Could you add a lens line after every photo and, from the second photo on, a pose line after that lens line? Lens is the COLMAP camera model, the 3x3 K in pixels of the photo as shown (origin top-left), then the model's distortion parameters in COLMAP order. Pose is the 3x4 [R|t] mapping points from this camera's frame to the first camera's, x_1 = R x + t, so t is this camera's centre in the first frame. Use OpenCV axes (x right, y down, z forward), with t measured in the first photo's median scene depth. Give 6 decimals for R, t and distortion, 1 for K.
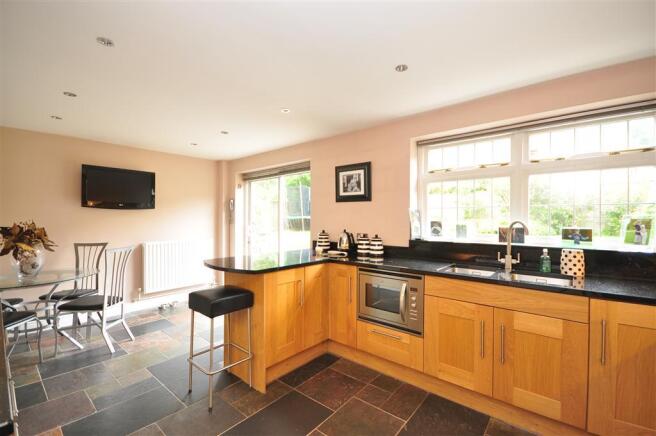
lens RADIAL K [[282.9, 0, 334.2], [0, 282.9, 217.3], [0, 0, 1]] dist [0.000477, -0.000185]
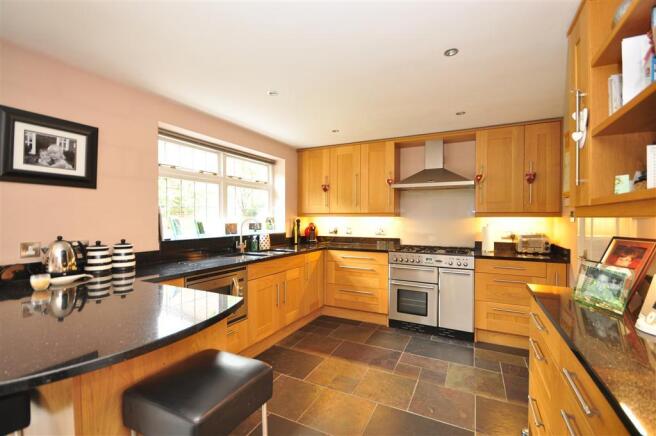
lens RADIAL K [[282.9, 0, 334.4], [0, 282.9, 217.8], [0, 0, 1]] dist [0.000477, -0.000185]
pose [[-0.216605, -0.002910, 0.976255, -0.680924], [-0.007380, 0.999972, 0.001343, 0.003453], [-0.976231, -0.006913, -0.216620, 0.675180]]
